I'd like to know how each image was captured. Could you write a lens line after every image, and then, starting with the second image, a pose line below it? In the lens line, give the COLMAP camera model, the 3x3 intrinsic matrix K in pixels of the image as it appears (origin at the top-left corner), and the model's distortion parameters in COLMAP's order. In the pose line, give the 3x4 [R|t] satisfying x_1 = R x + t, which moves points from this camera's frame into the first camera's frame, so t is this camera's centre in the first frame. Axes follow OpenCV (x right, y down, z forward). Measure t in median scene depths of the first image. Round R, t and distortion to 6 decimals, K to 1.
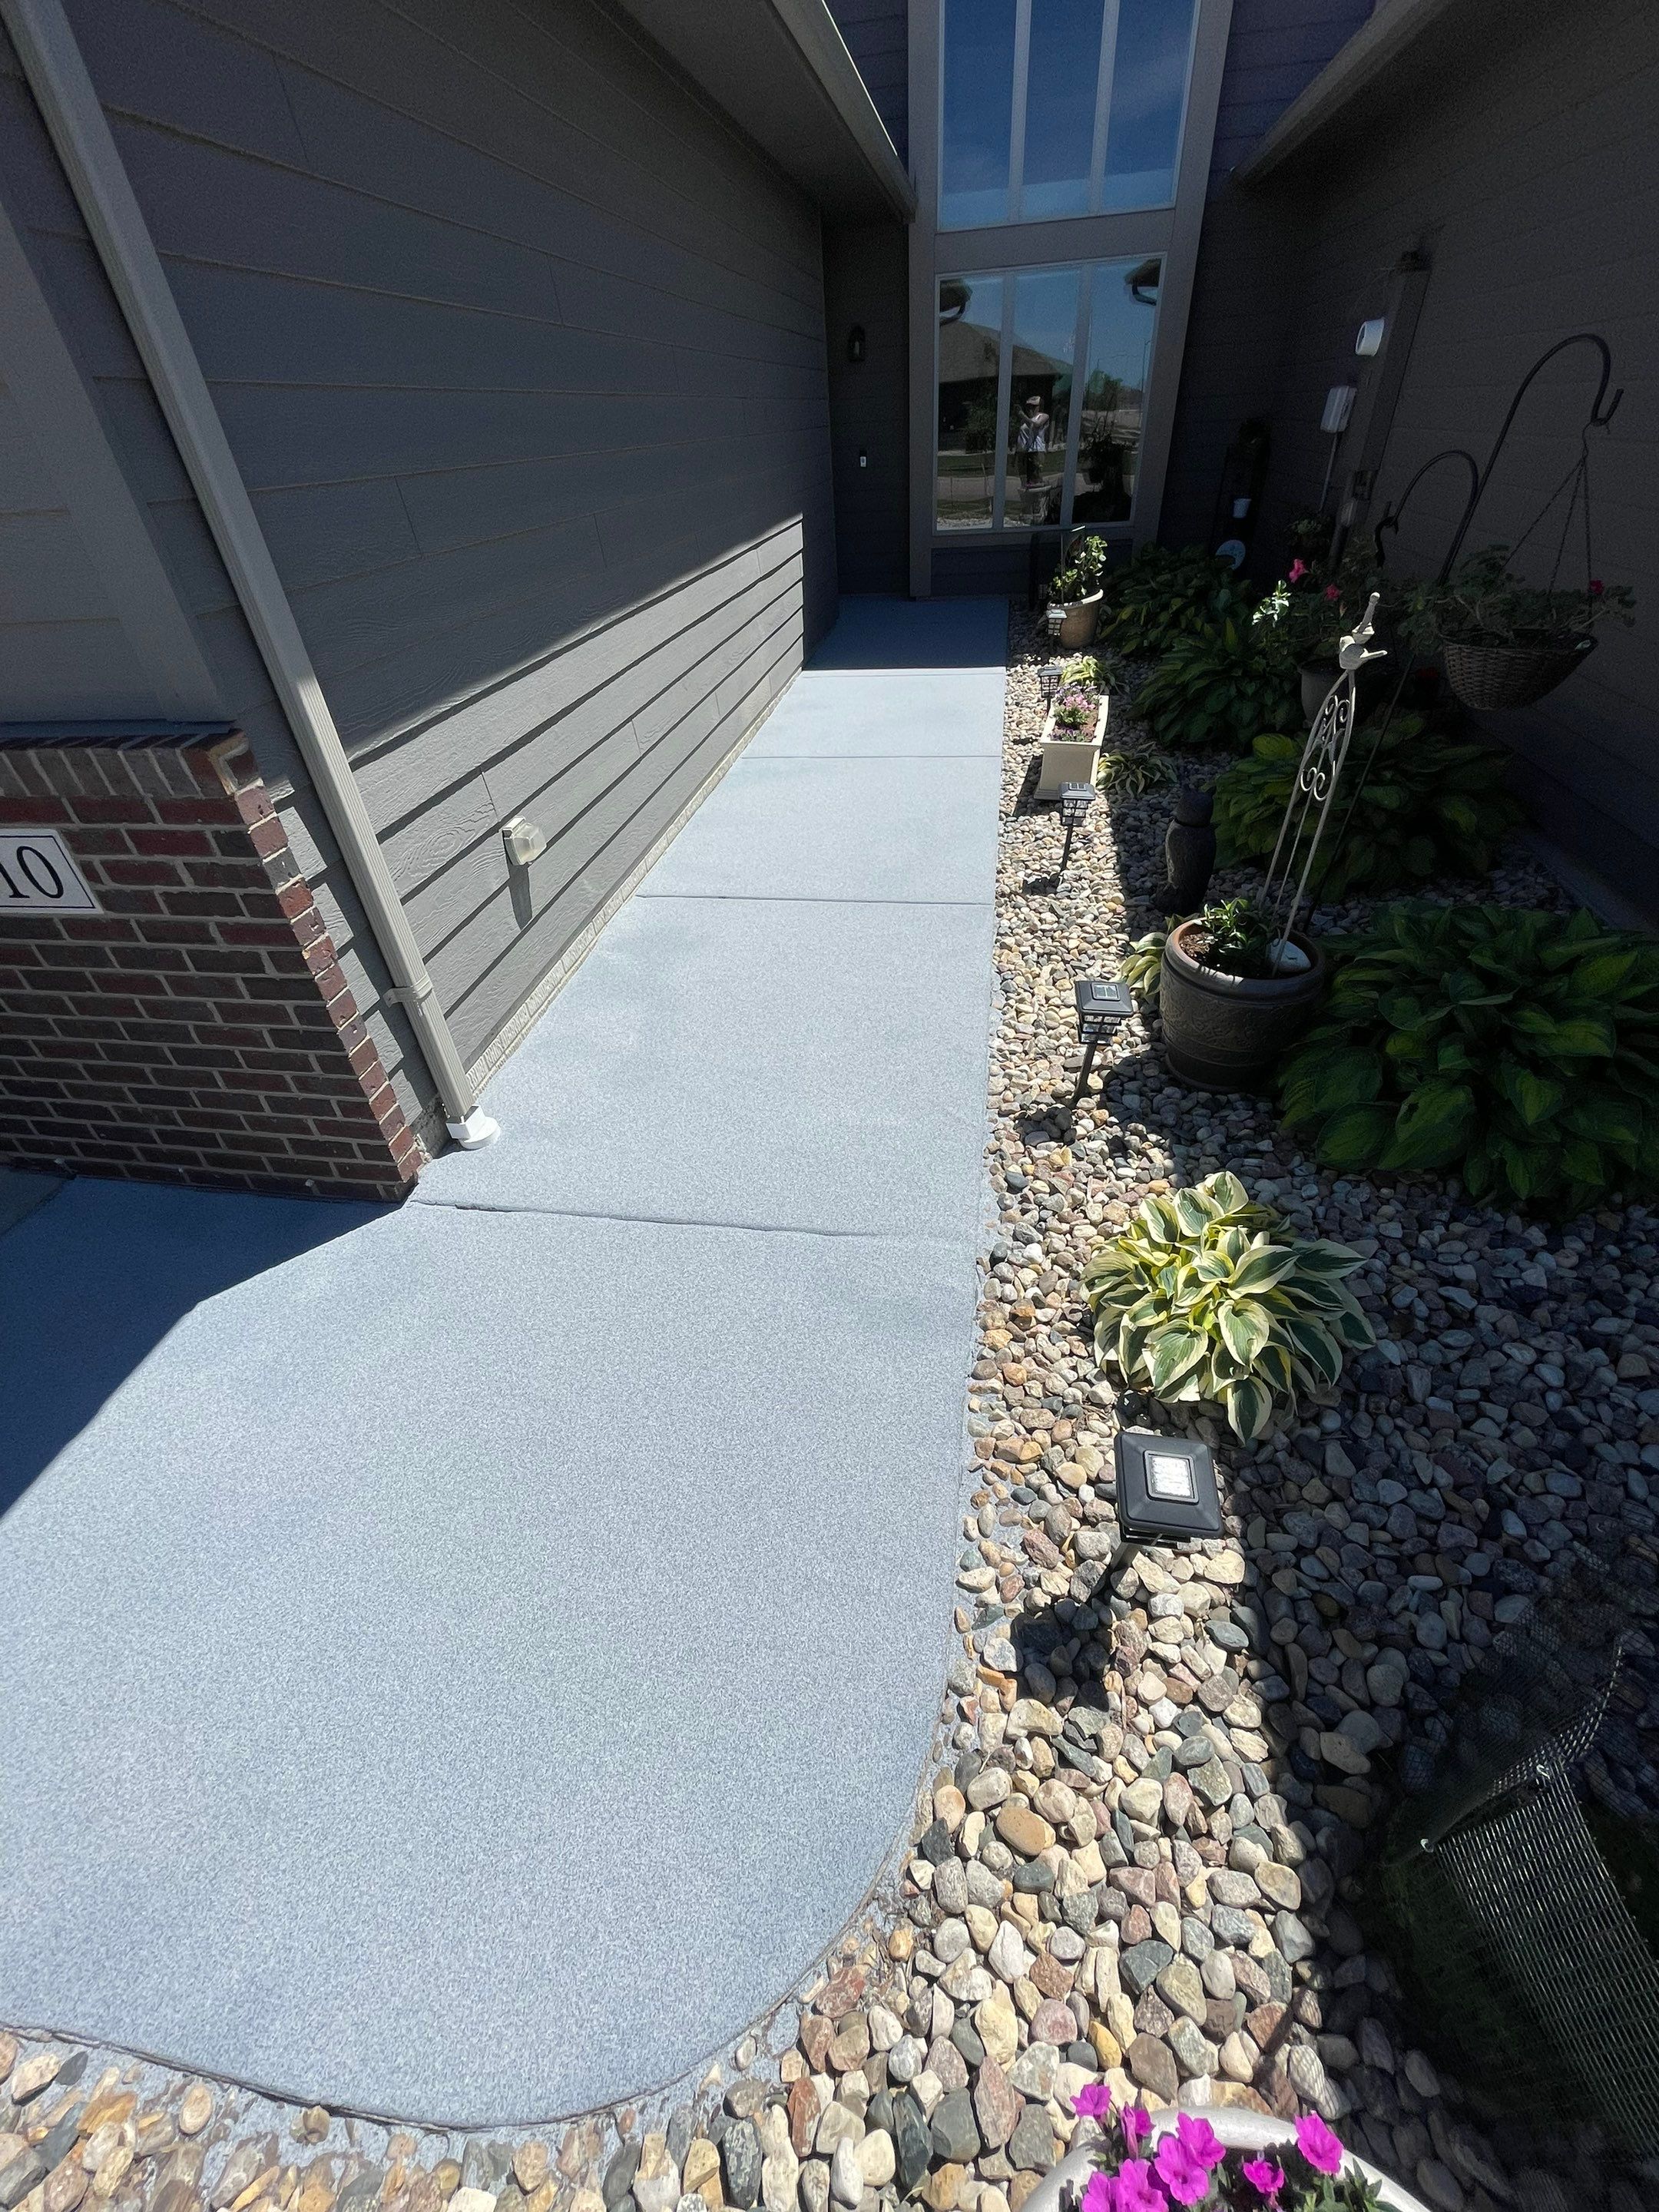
lens RADIAL K [[885.9, 0, 827.7], [0, 885.9, 1102.9], [0, 0, 1]] dist [-0.002970, -0.000088]
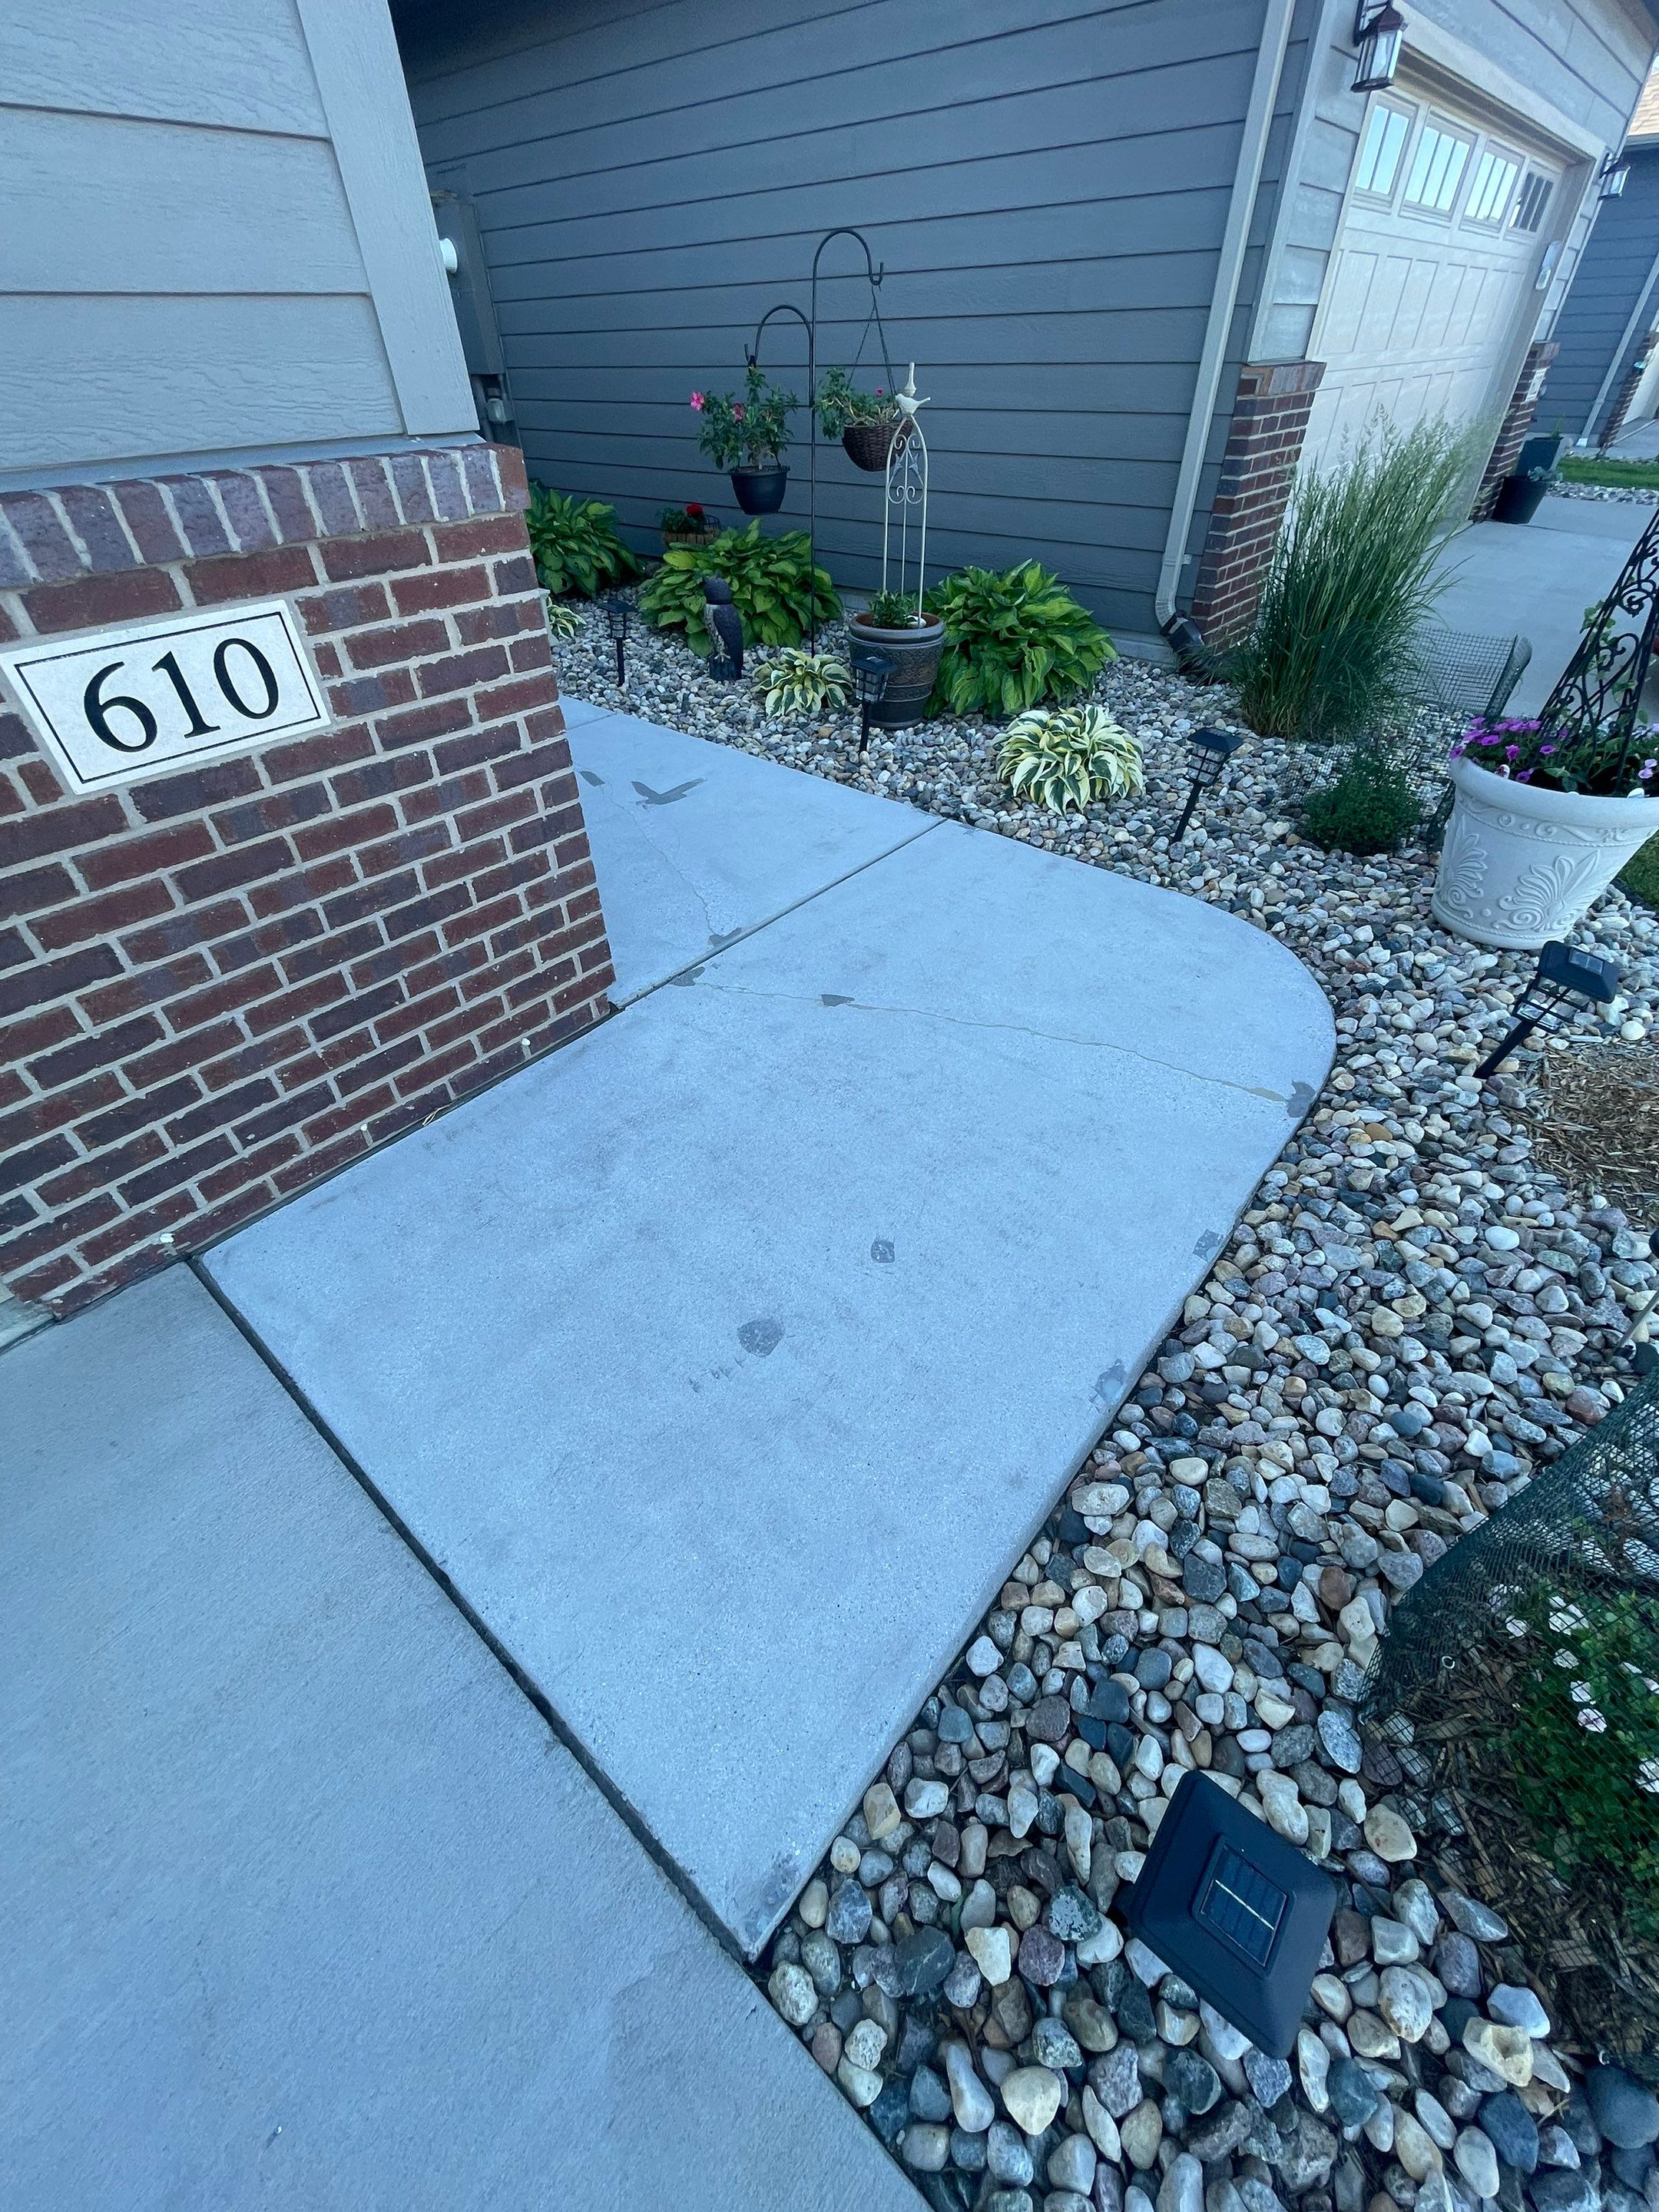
lens RADIAL K [[885.9, 0, 823.6], [0, 885.9, 1102.8], [0, 0, 1]] dist [-0.002970, -0.000088]
pose [[0.519175, -0.521625, 0.677026, -1.271943], [0.513534, 0.823602, 0.240755, 0.095181], [-0.683184, 0.222682, 0.695466, 0.226948]]
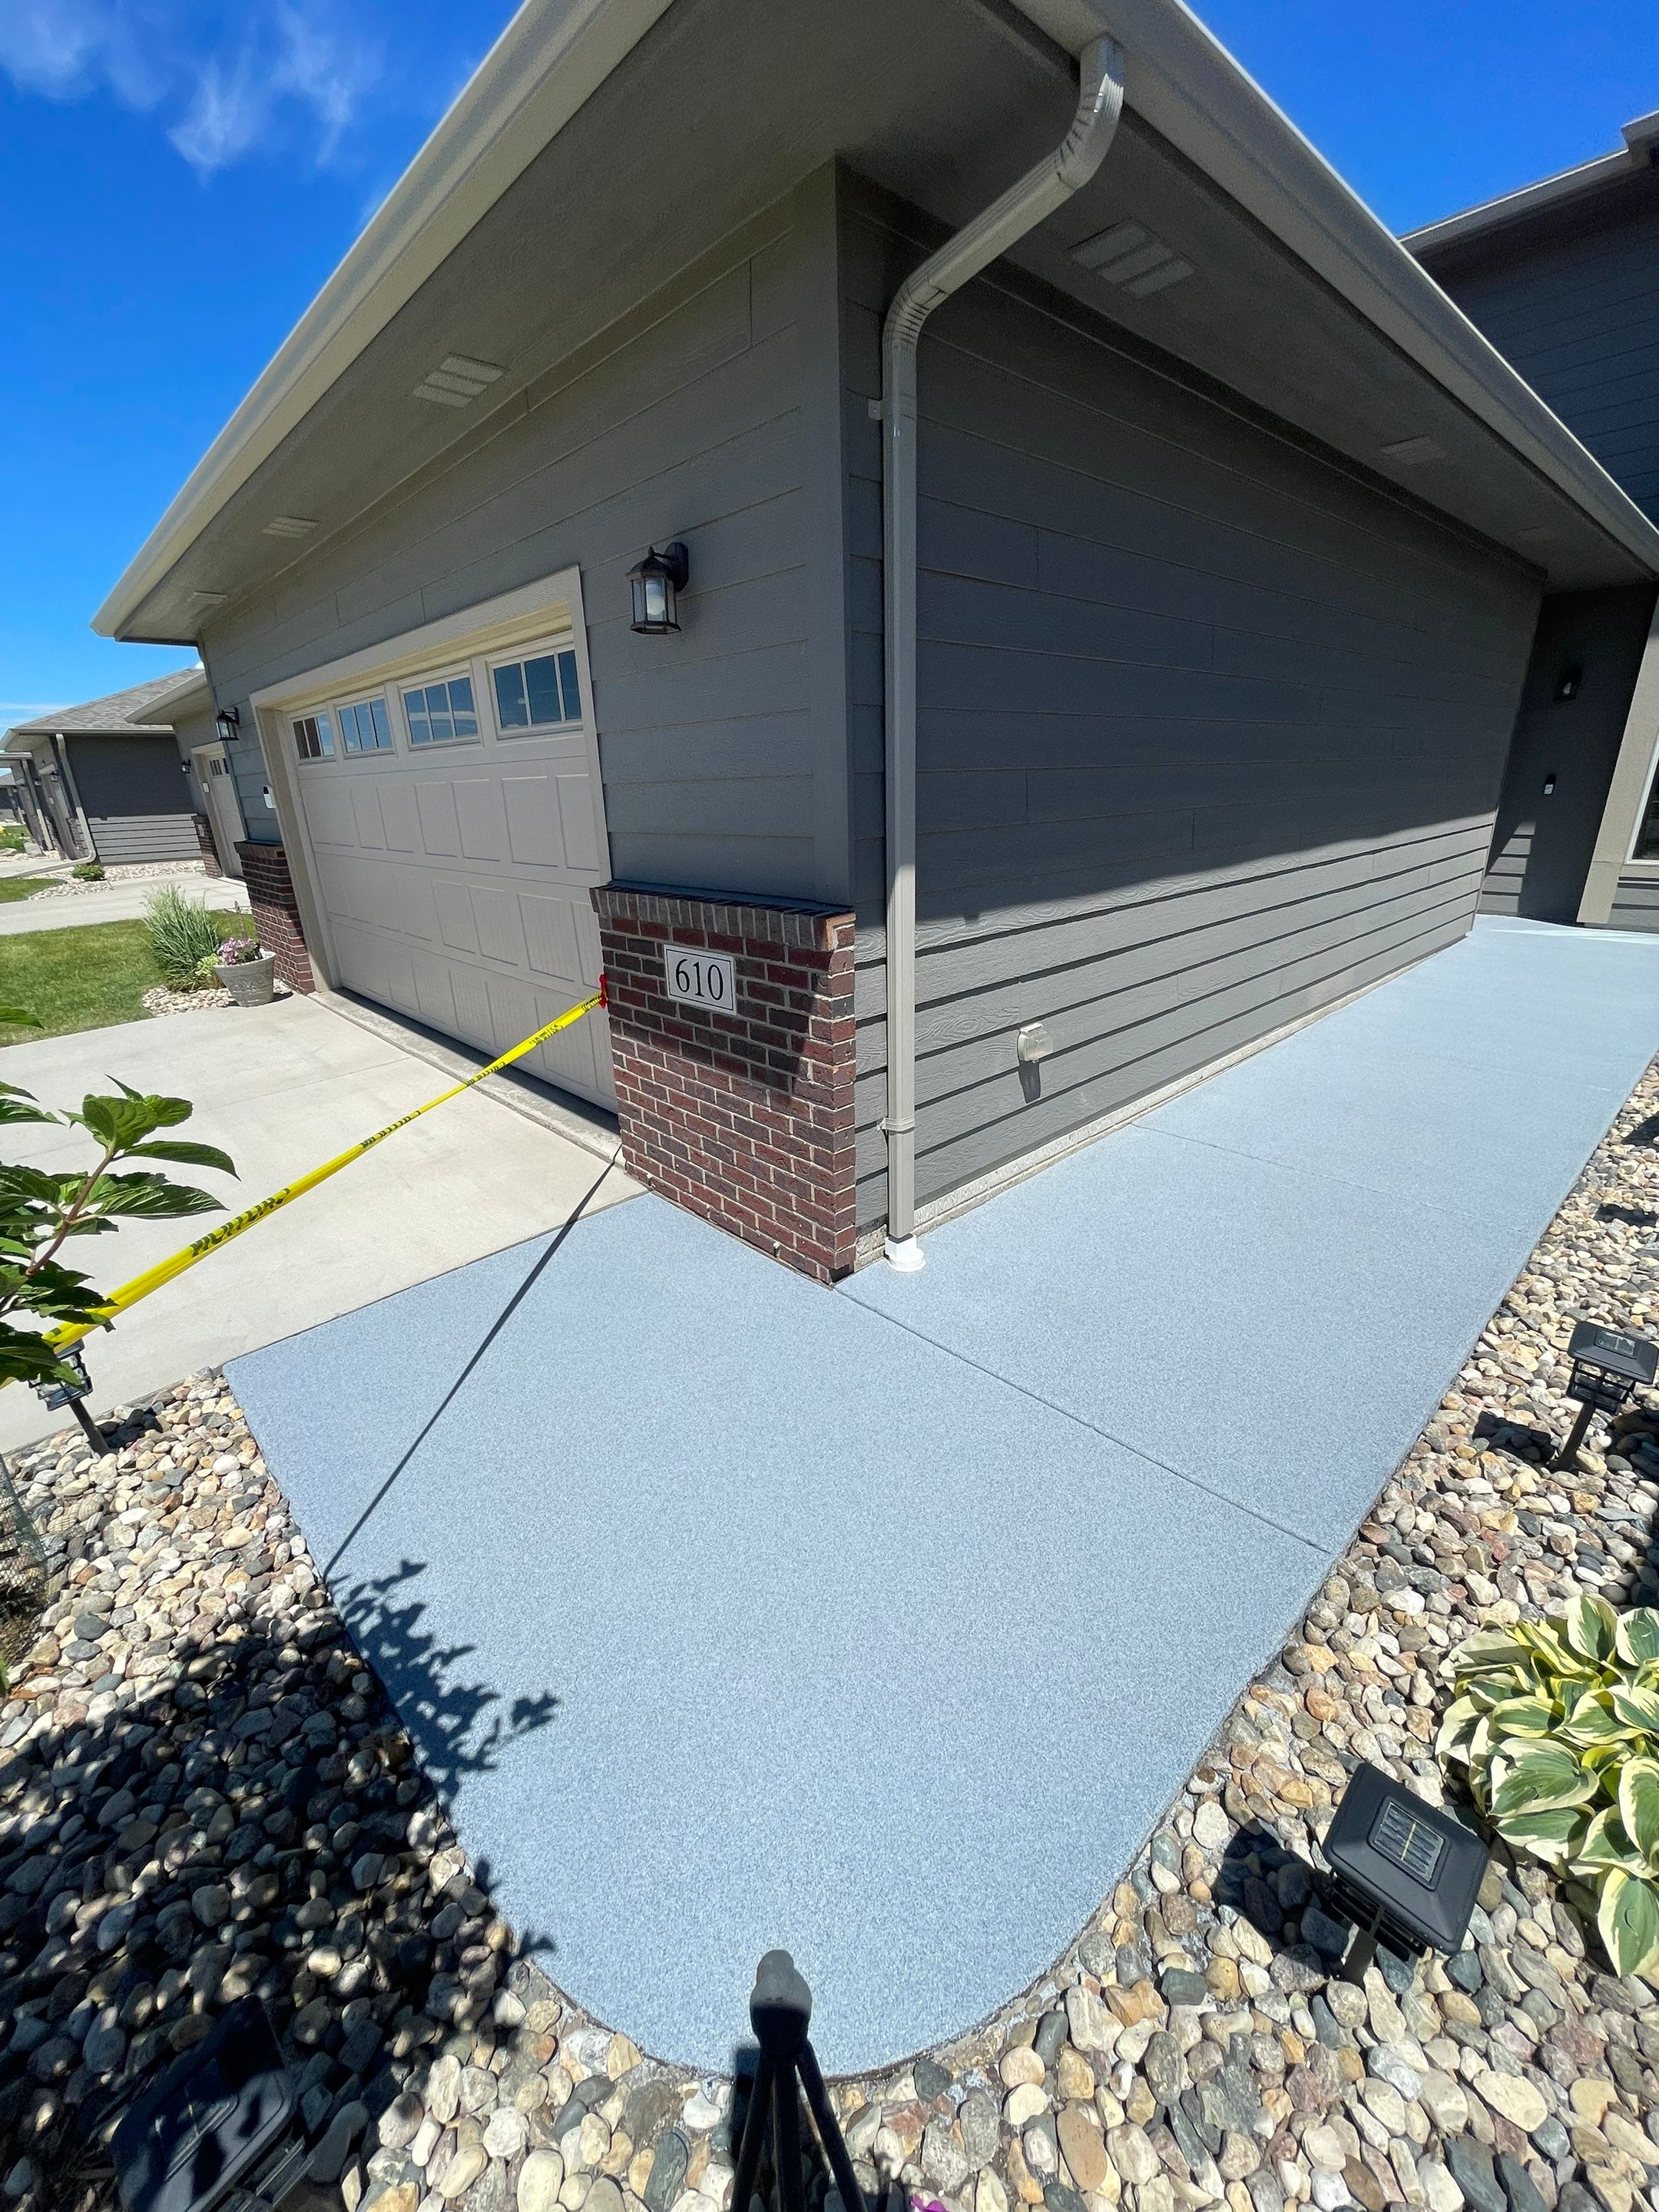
lens RADIAL K [[885.9, 0, 831.1], [0, 885.9, 1105.6], [0, 0, 1]] dist [-0.002970, -0.000088]
pose [[0.795263, 0.240774, -0.556403, 0.159213], [-0.382807, 0.911090, -0.152883, 0.085633], [0.470123, 0.334577, 0.816727, -0.077003]]
